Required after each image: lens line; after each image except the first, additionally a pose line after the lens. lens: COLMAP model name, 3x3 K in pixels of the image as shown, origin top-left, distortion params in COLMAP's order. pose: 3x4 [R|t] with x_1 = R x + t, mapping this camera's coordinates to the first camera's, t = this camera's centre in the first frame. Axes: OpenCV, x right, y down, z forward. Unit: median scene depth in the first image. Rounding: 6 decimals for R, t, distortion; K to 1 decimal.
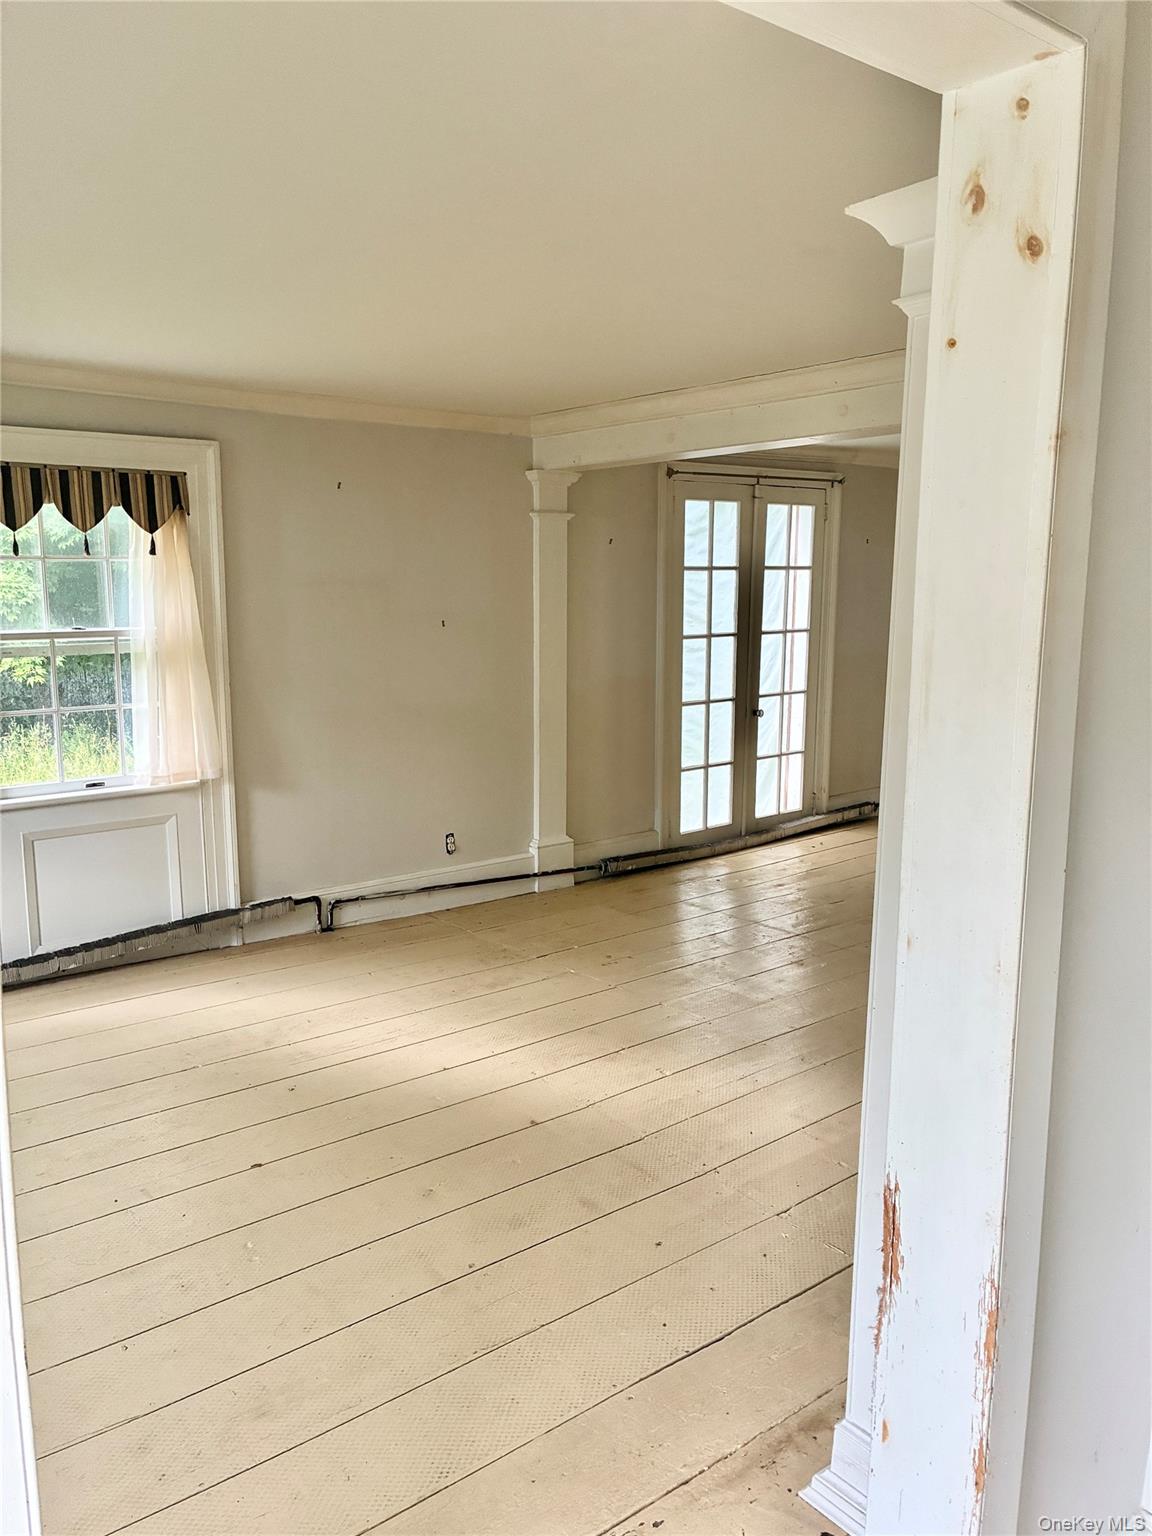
lens RADIAL K [[1160.1, 0, 561.7], [0, 1160.1, 752.7], [0, 0, 1]] dist [0.047571, -0.060625]
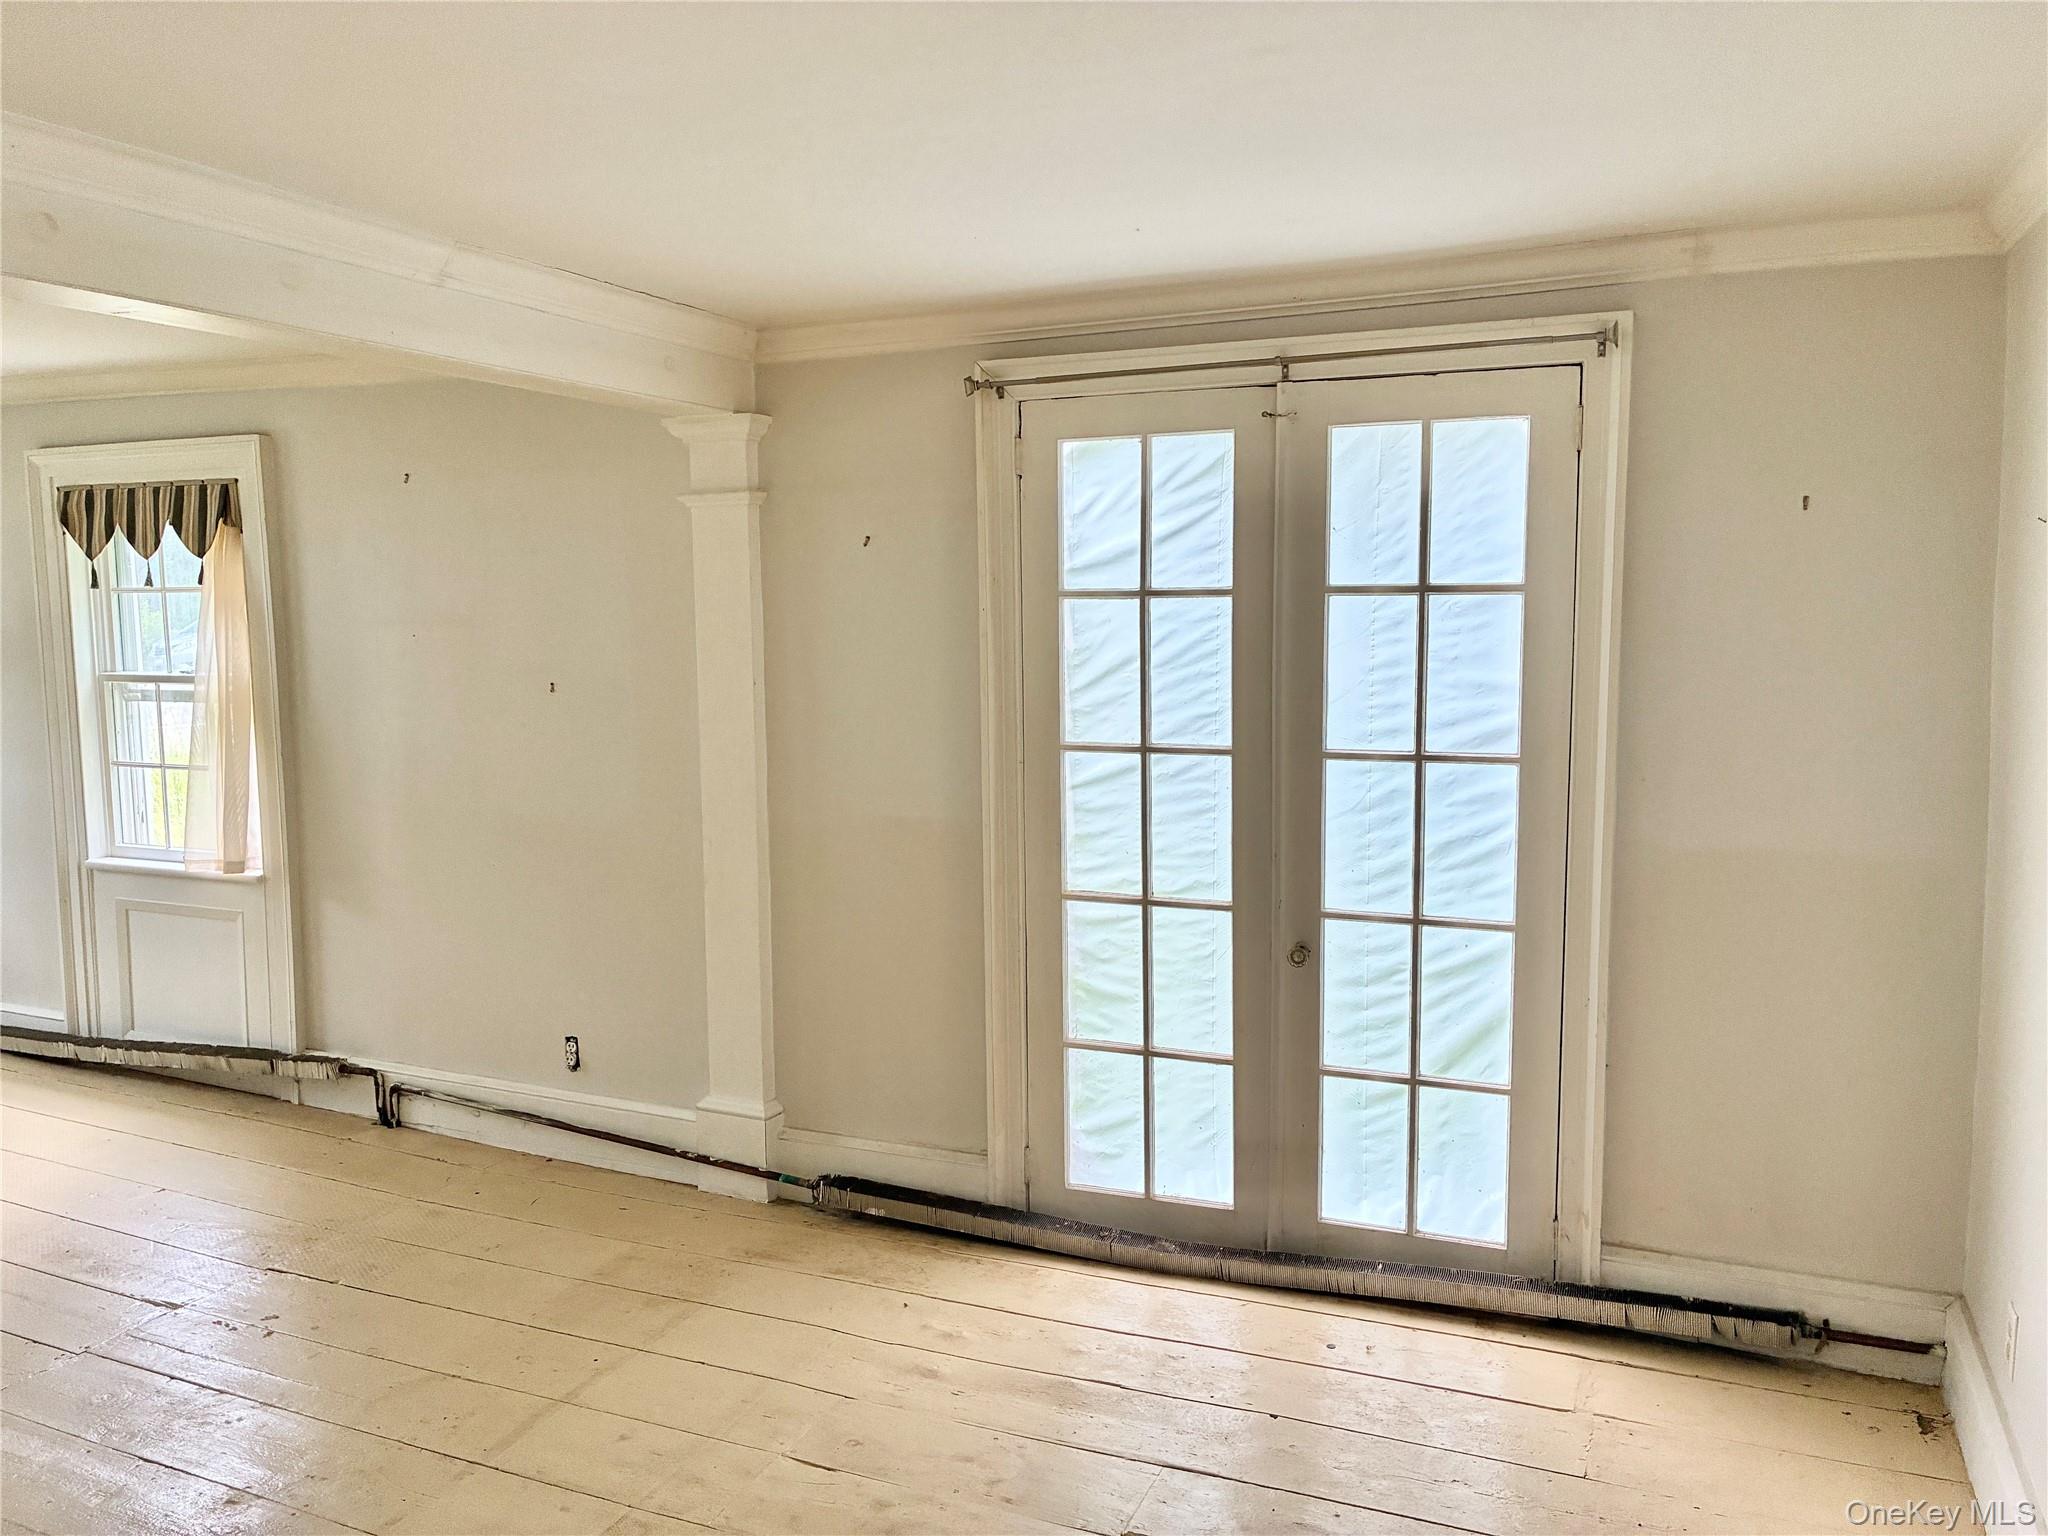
lens RADIAL K [[1546.8, 0, 1026.5], [0, 1546.8, 759.5], [0, 0, 1]] dist [0.047571, -0.060625]
pose [[0.473410, 0.088283, -0.876407, 0.732712], [-0.129324, 0.991149, 0.029984, -0.131249], [0.871297, 0.099146, 0.480637, 0.833939]]
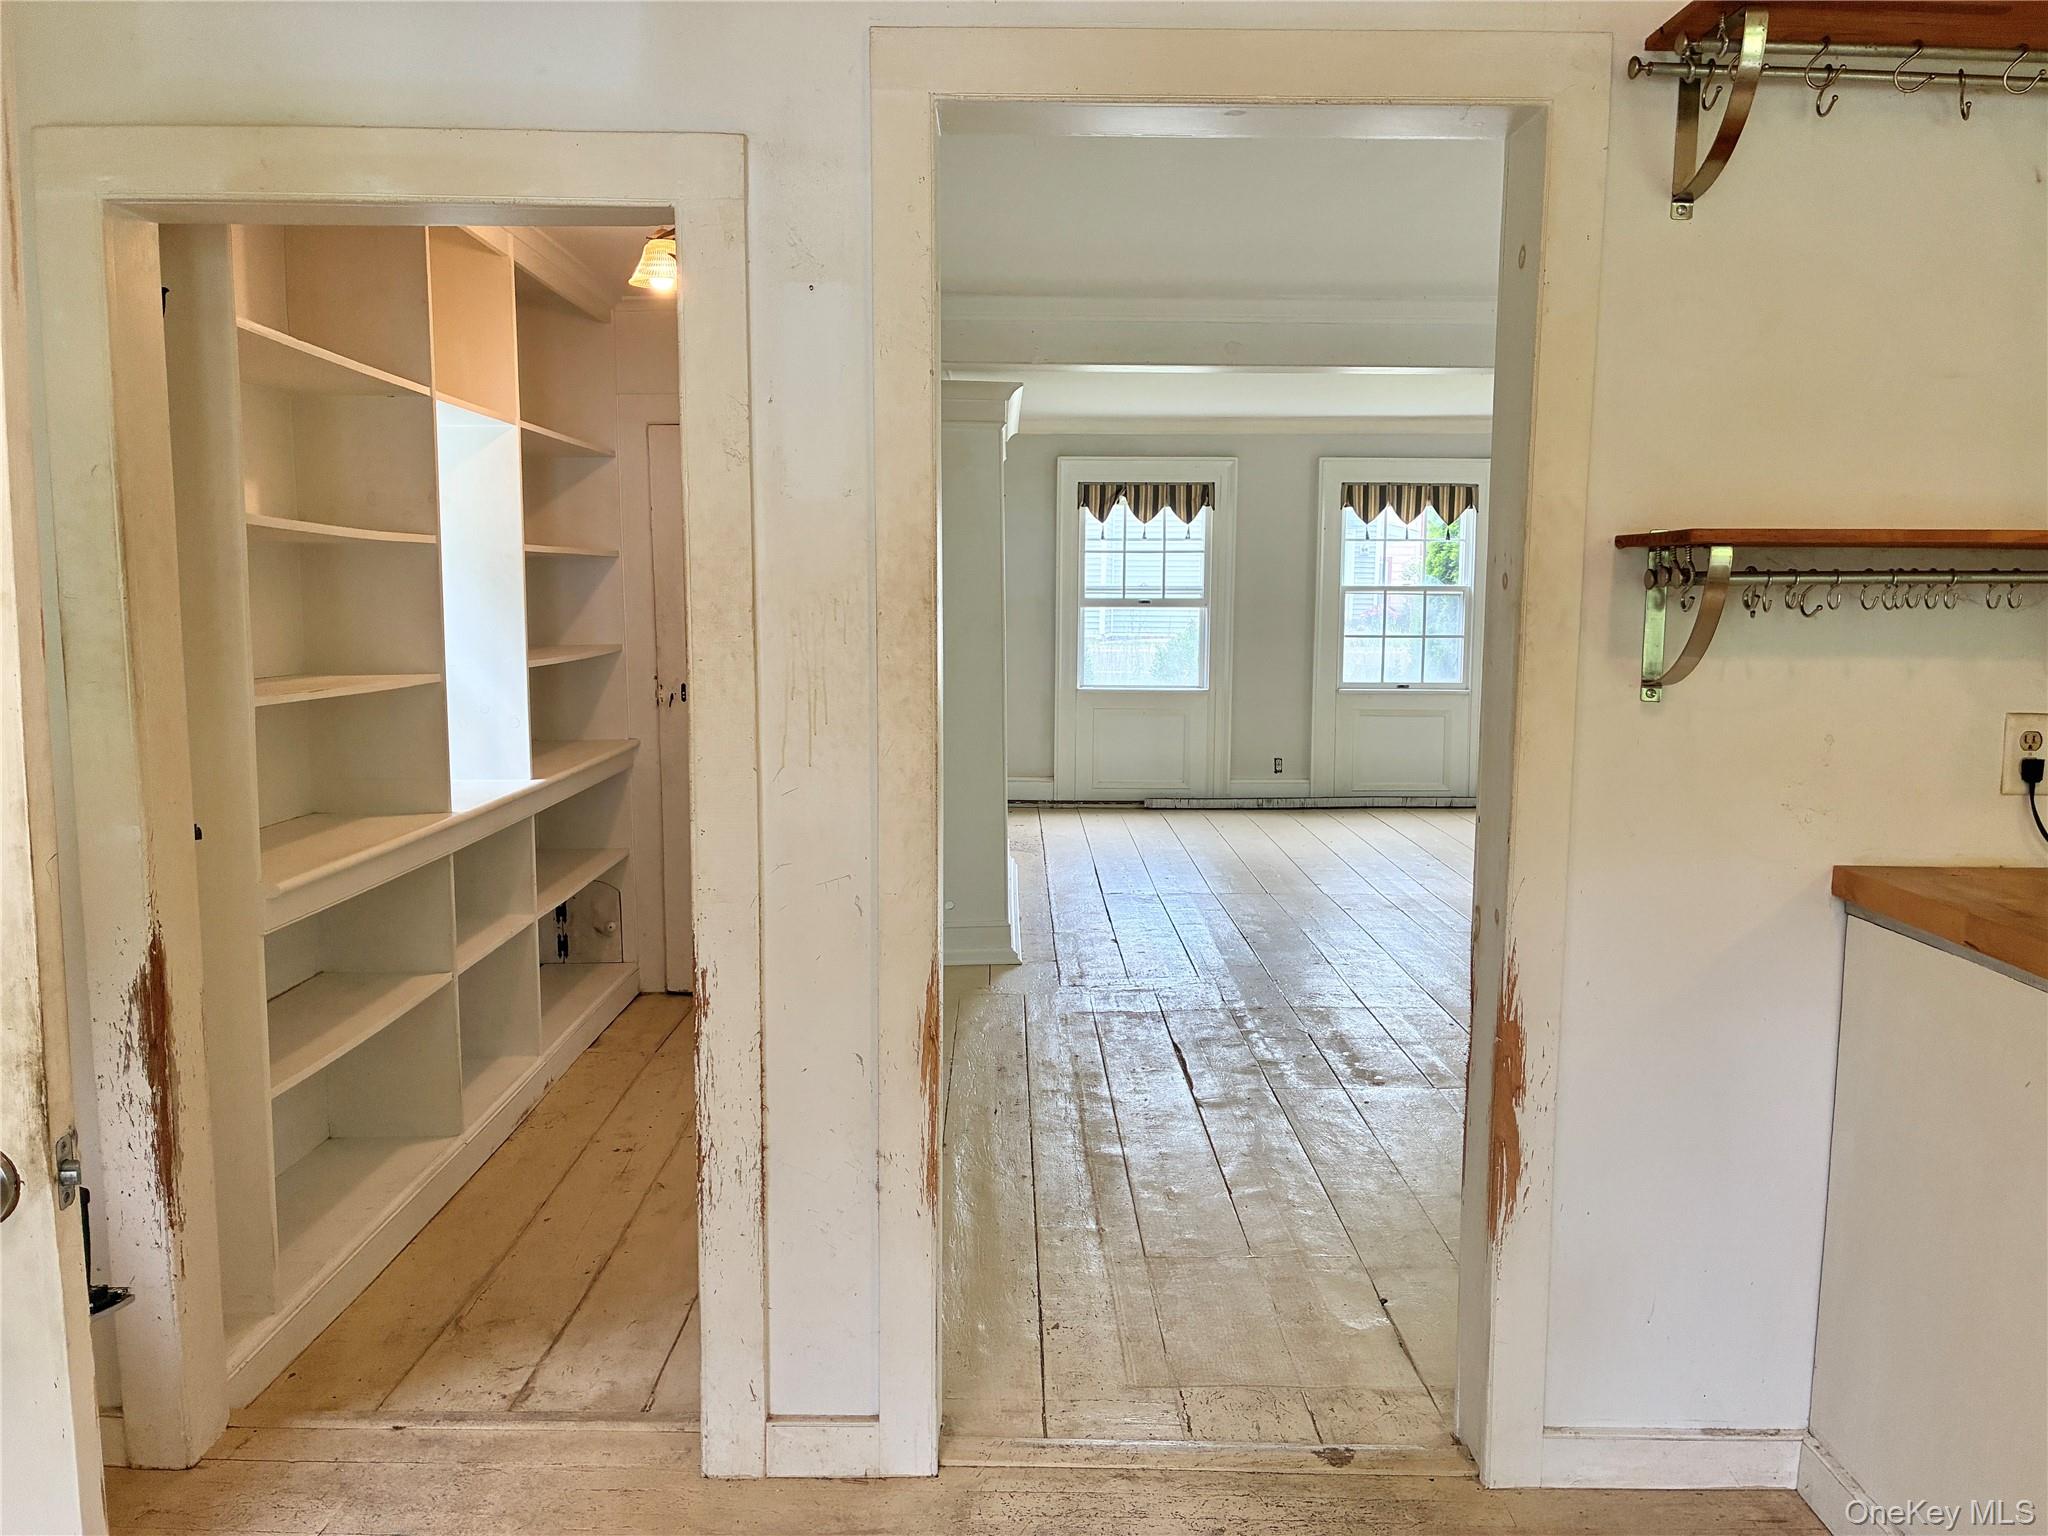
lens RADIAL K [[1546.8, 0, 1024.3], [0, 1546.8, 758.7], [0, 0, 1]] dist [0.047571, -0.060625]
pose [[-0.610834, 0.088861, -0.786756, 1.137339], [-0.121350, 0.971434, 0.203936, -0.140364], [0.782404, 0.220044, -0.582602, 1.150727]]
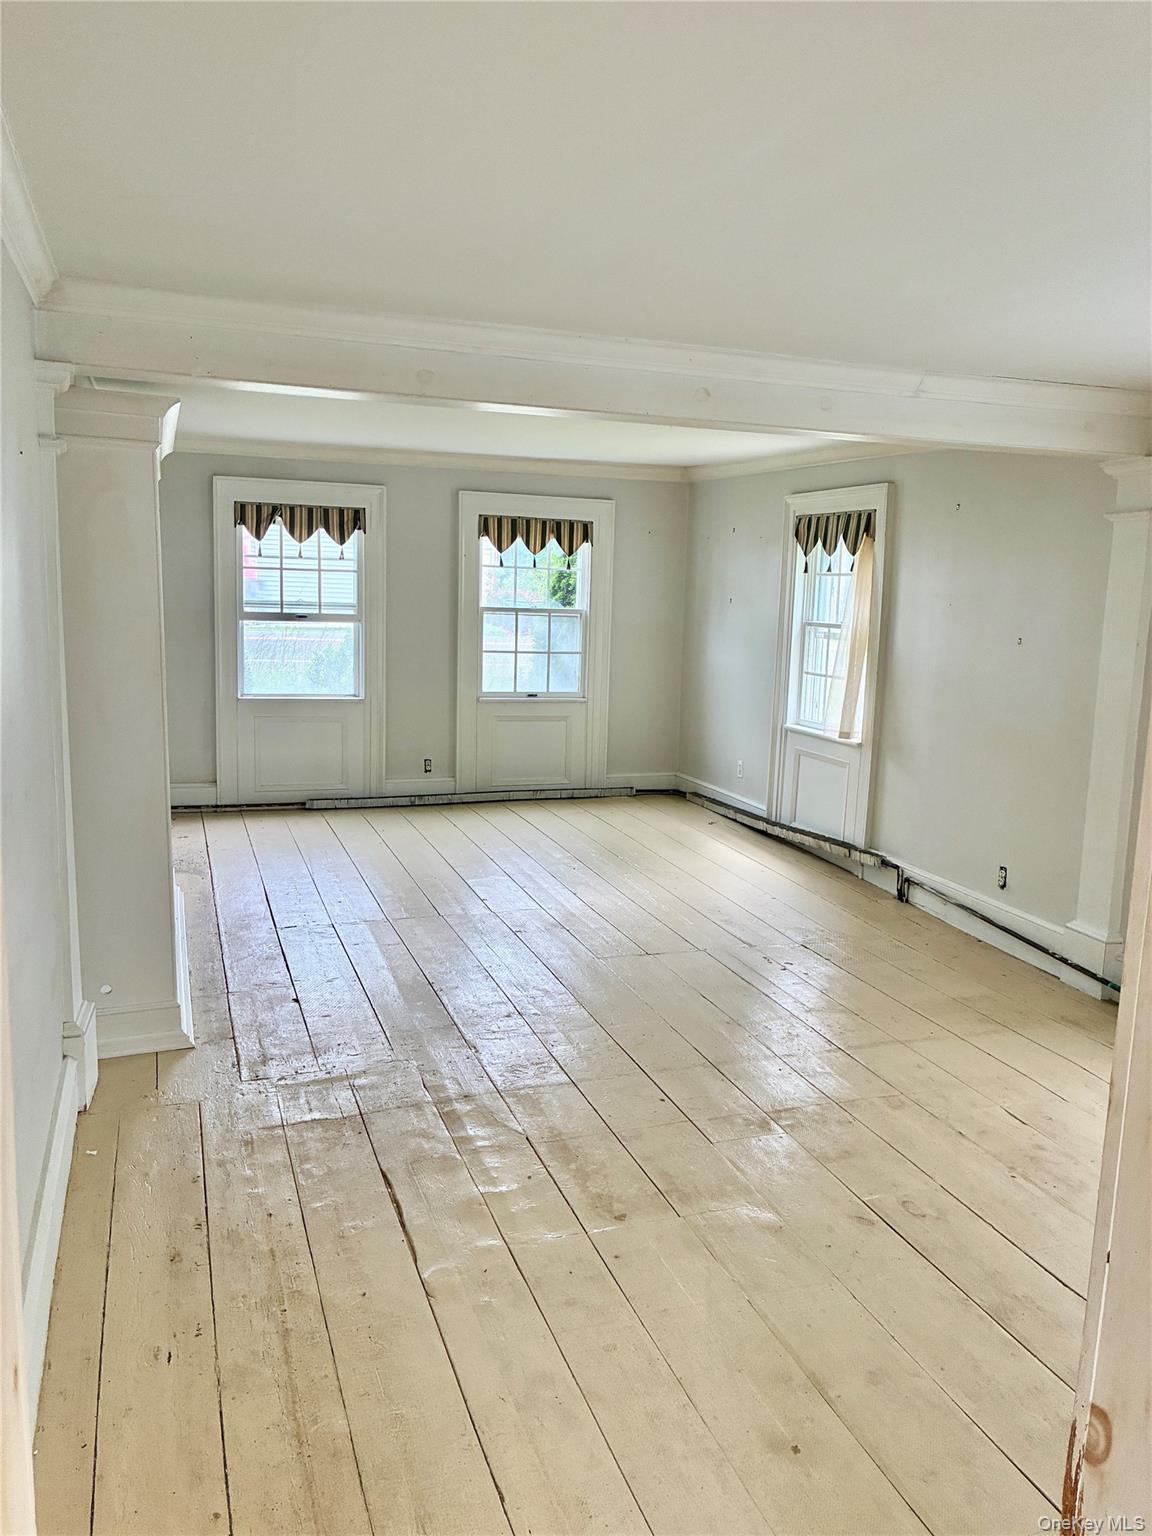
lens RADIAL K [[1160.1, 0, 584.3], [0, 1160.1, 764.7], [0, 0, 1]] dist [0.047571, -0.060625]
pose [[-0.319998, 0.138281, -0.937272, 0.911698], [-0.175016, 0.963637, 0.201924, -0.144814], [0.931113, 0.228653, -0.284160, 0.968213]]
